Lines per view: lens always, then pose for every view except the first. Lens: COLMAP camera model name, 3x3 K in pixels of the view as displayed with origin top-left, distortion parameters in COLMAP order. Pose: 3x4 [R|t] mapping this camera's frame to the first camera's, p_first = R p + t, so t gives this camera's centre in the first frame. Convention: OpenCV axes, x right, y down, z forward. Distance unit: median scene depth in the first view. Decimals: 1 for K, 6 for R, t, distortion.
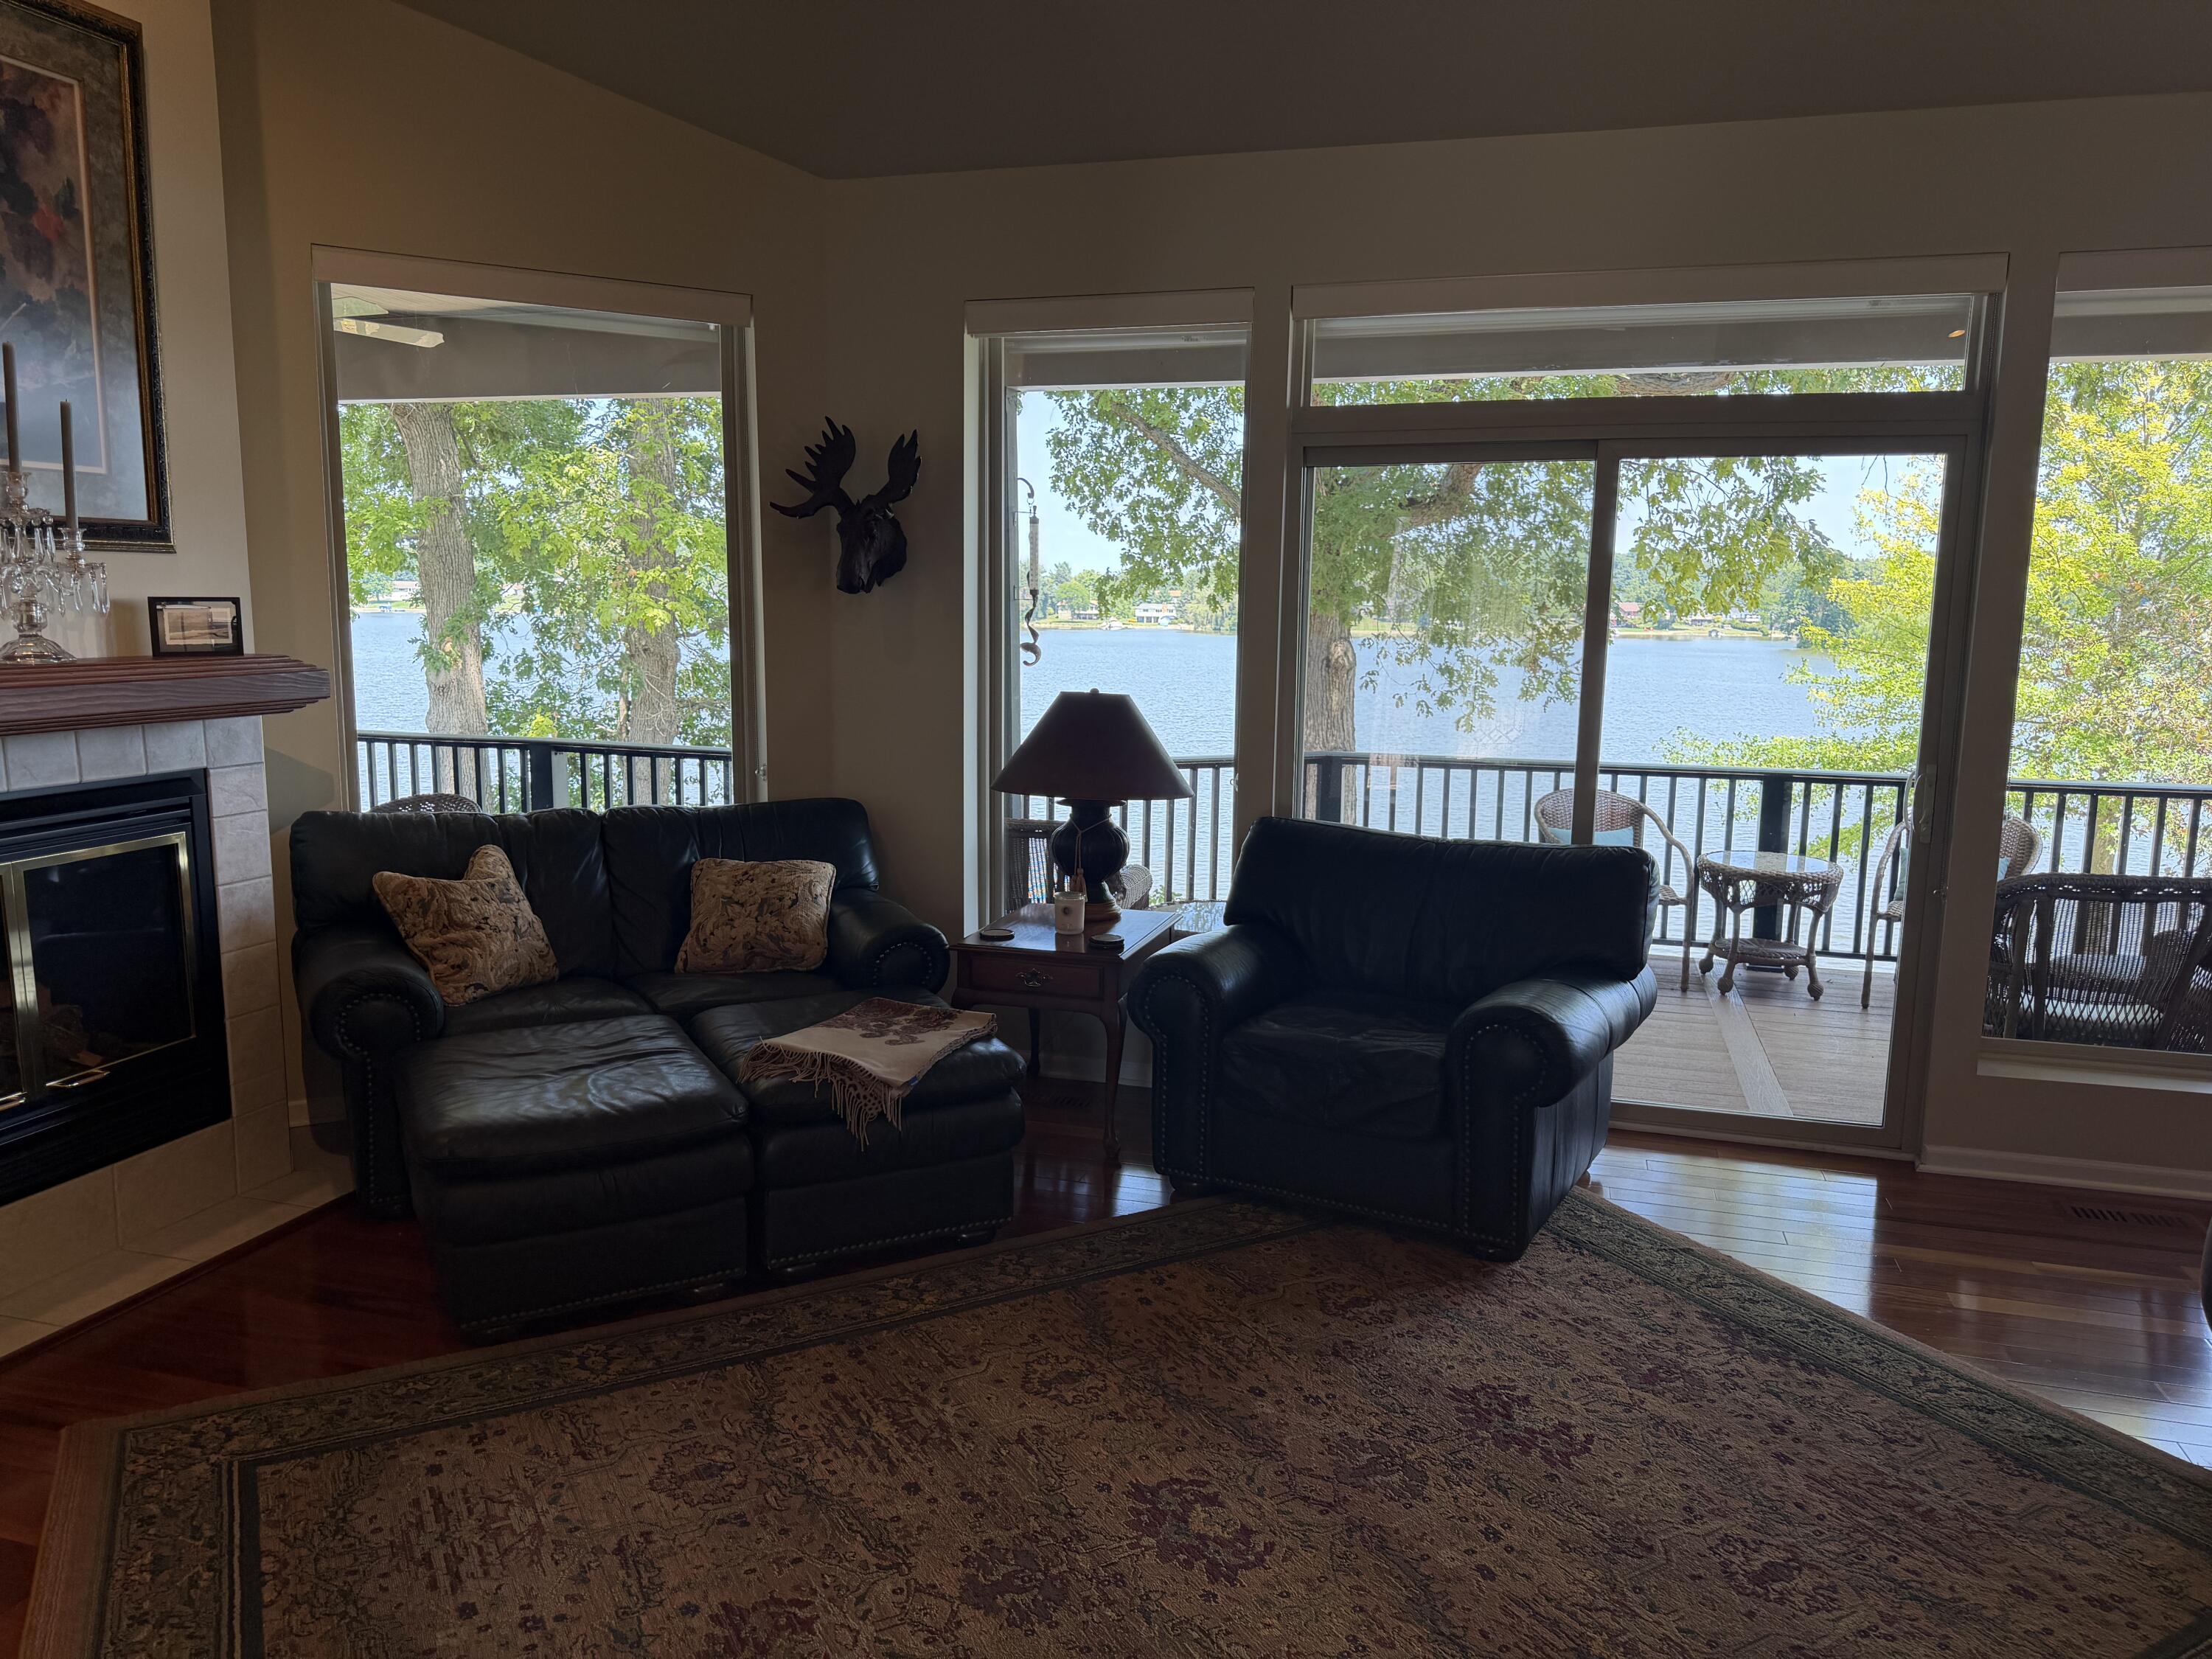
lens RADIAL K [[1562.5, 0, 1106.0], [0, 1562.5, 829.5], [0, 0, 1]] dist [0.054221, -0.054282]
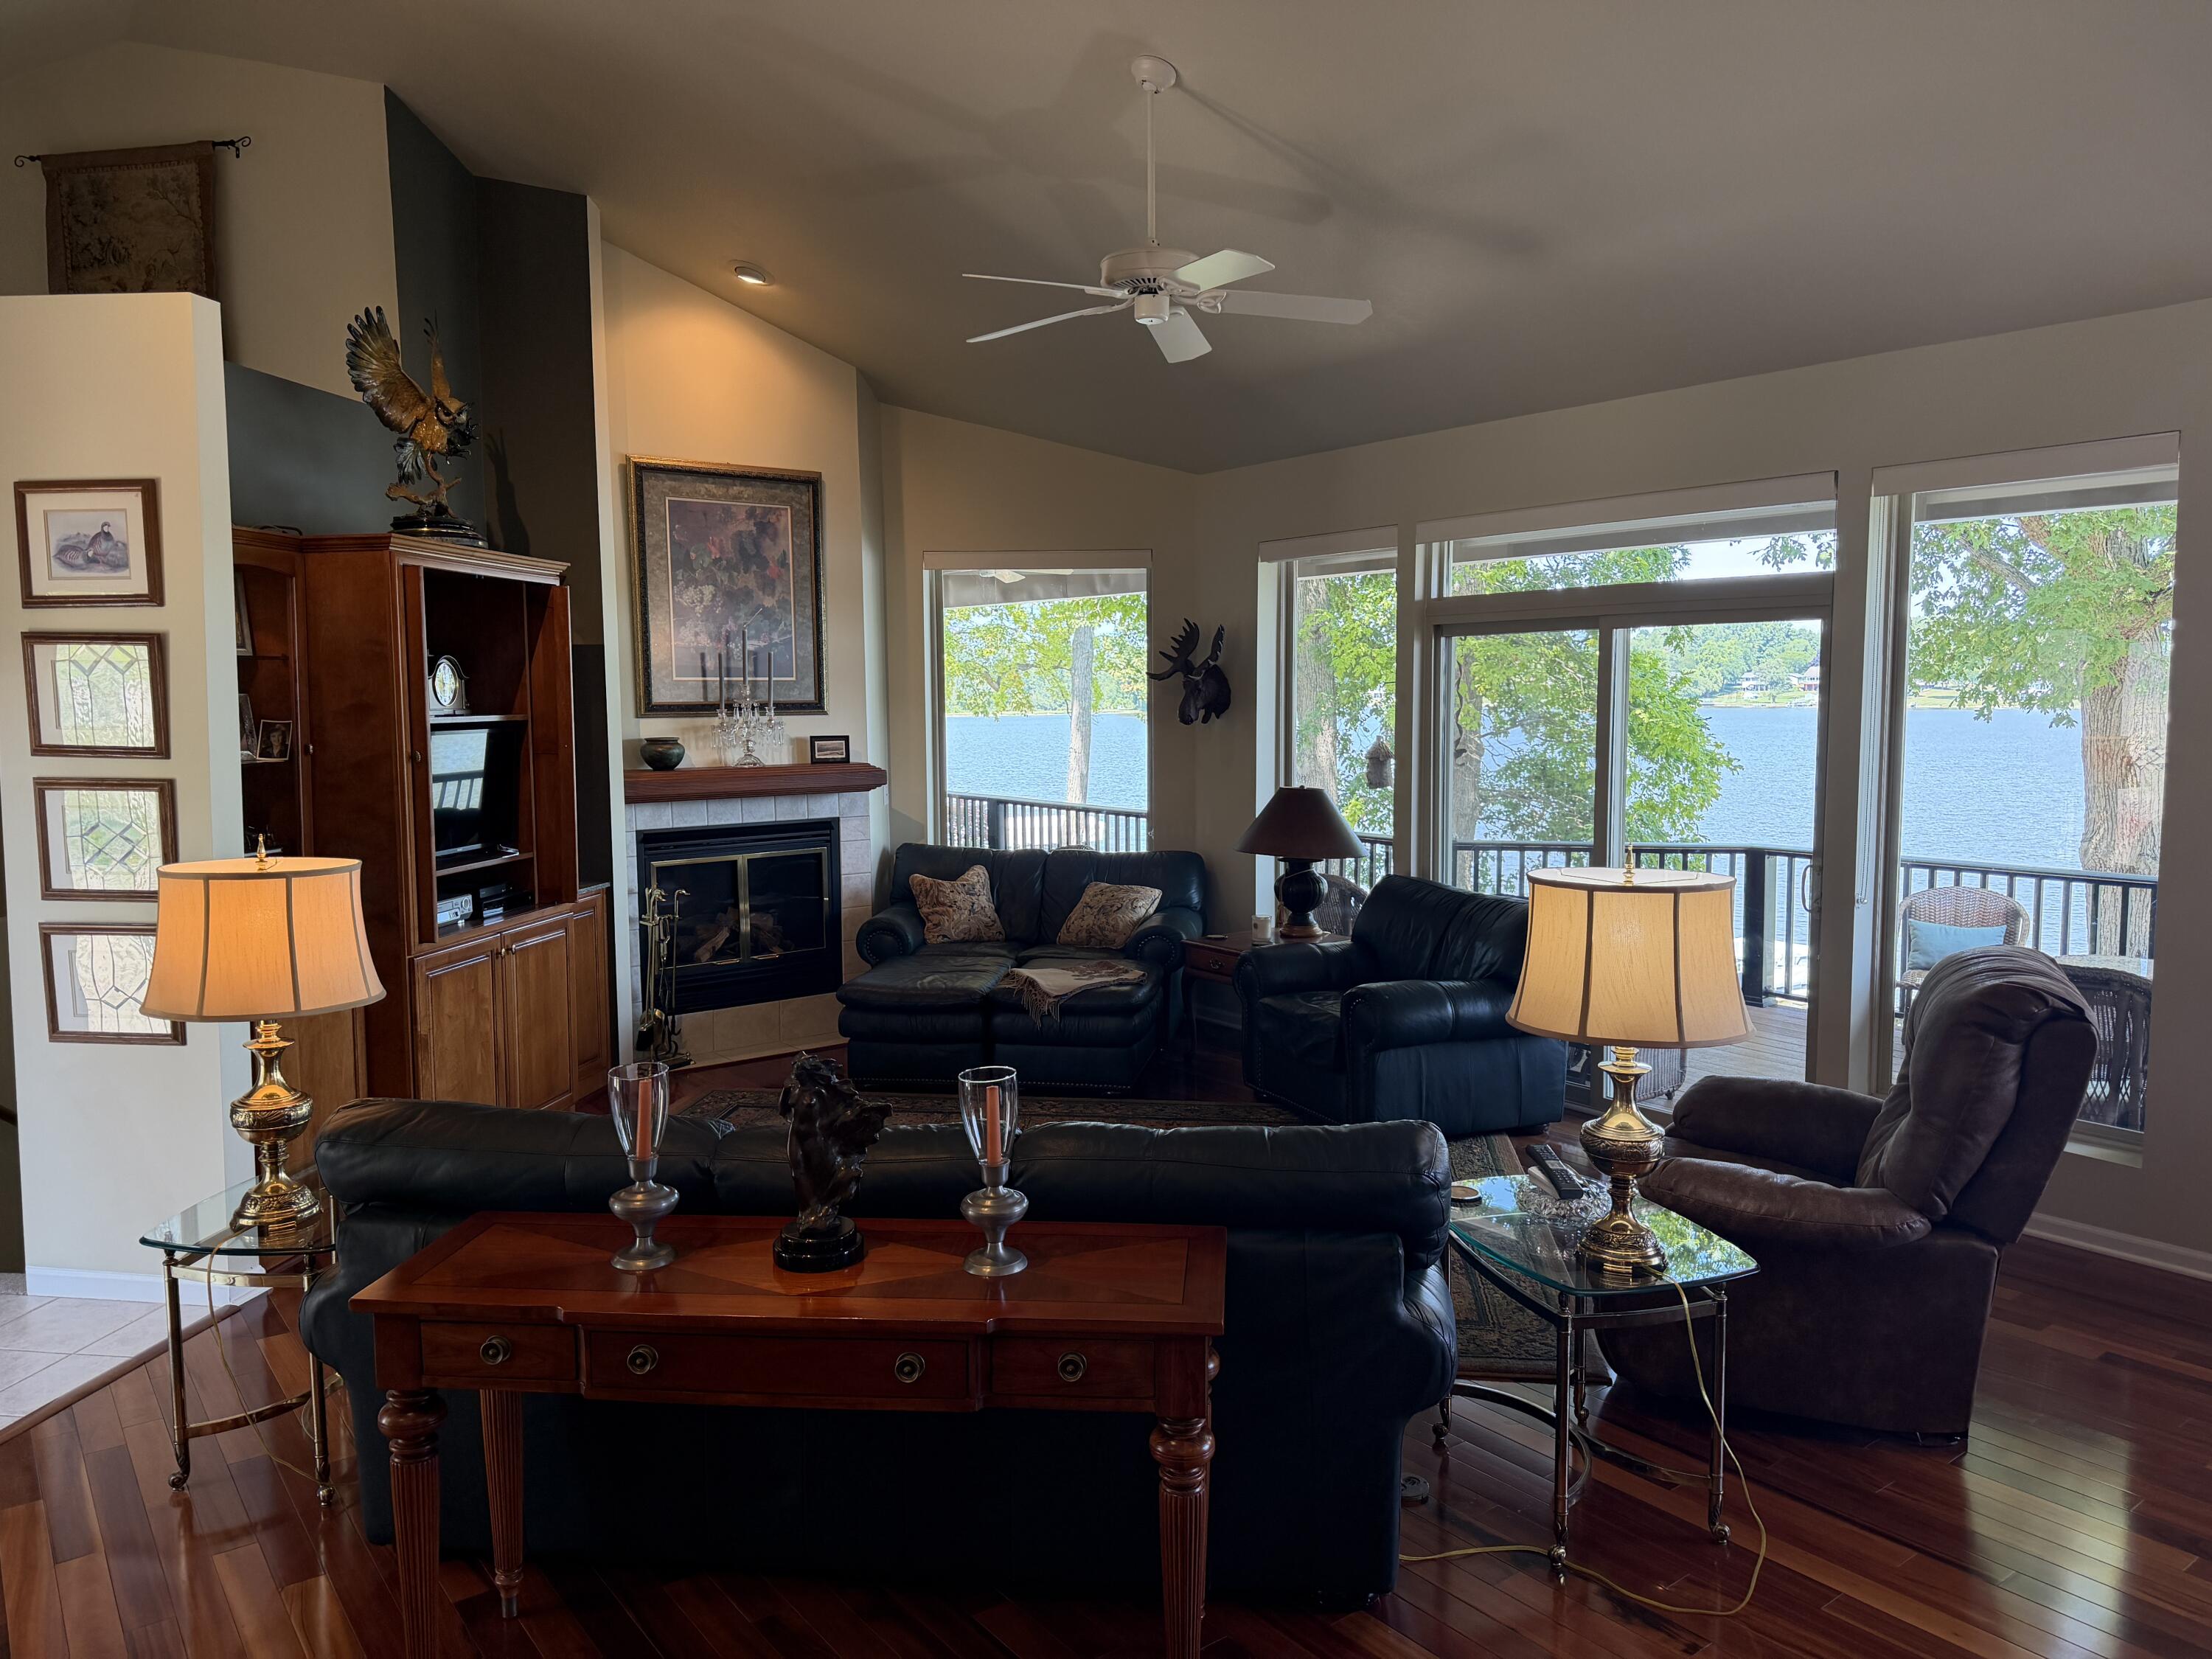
lens RADIAL K [[1530.8, 0, 1132.8], [0, 1530.8, 806.5], [0, 0, 1]] dist [0.169876, -0.347539]
pose [[0.809729, 0.023325, -0.586340, 0.924113], [-0.067008, 0.996349, -0.052901, 0.028141], [0.582966, 0.082125, 0.808335, -0.401756]]
